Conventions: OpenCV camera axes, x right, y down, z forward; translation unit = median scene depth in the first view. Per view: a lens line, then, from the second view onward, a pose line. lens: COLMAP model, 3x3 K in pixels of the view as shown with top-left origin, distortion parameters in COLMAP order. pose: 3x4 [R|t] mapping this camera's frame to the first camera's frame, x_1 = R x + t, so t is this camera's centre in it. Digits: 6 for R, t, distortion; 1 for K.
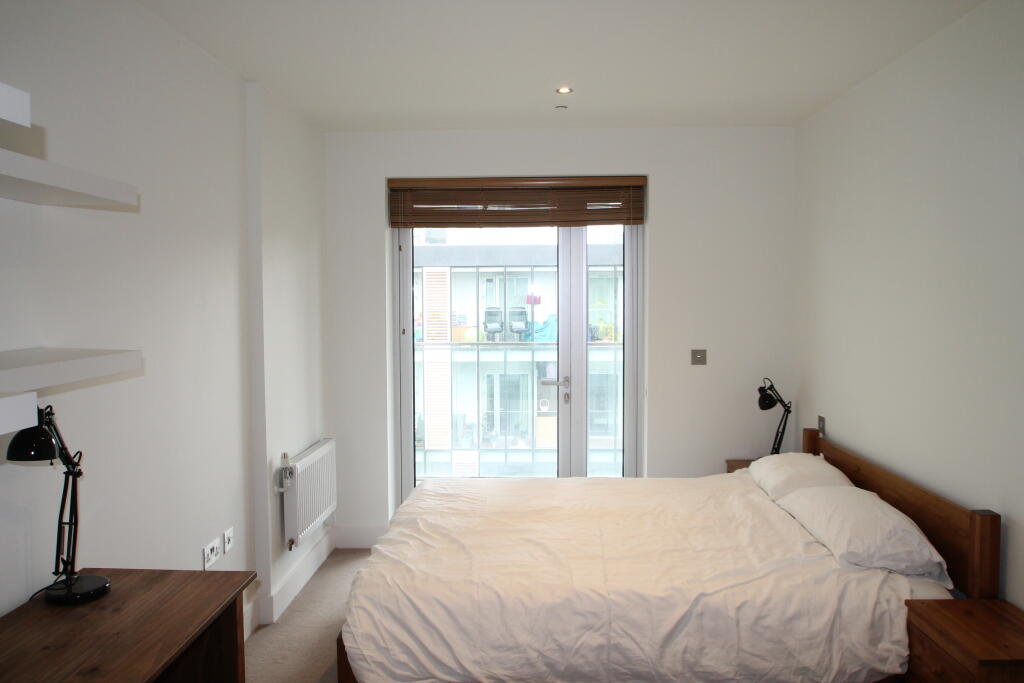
lens RADIAL K [[743.1, 0, 512.0], [0, 743.1, 341.5], [0, 0, 1]] dist [-0.041912, 0.000132]
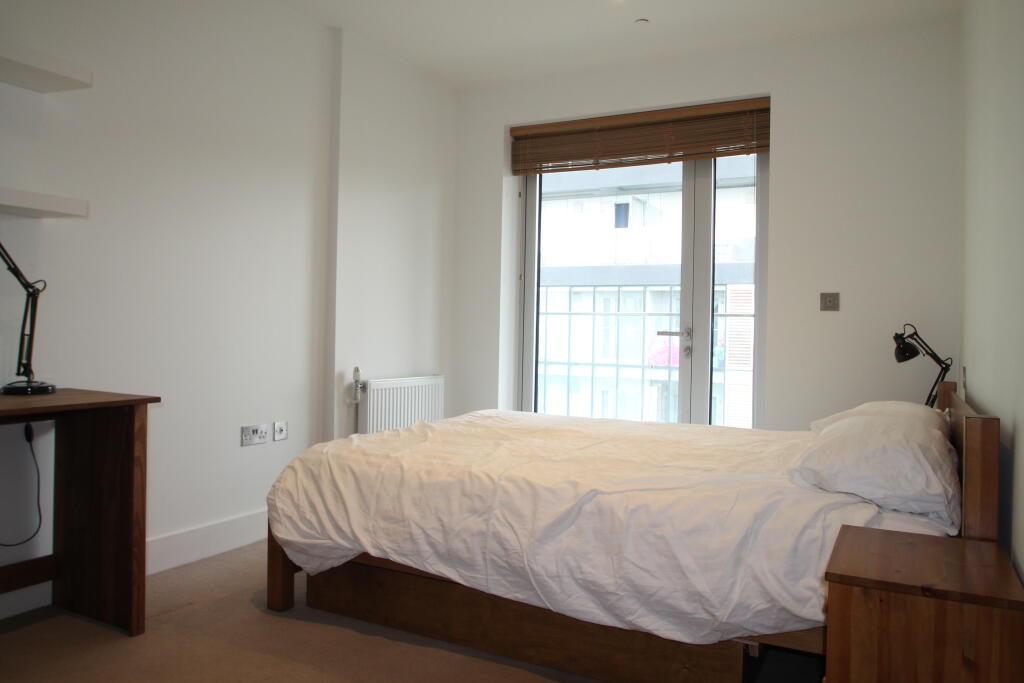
lens RADIAL K [[742.3, 0, 512.0], [0, 742.3, 341.5], [0, 0, 1]] dist [-0.052744, 0.001953]
pose [[0.900581, 0.028390, -0.433761, 0.541828], [-0.047492, 0.998318, -0.033263, 0.206743], [0.432087, 0.050556, 0.900414, 0.184489]]
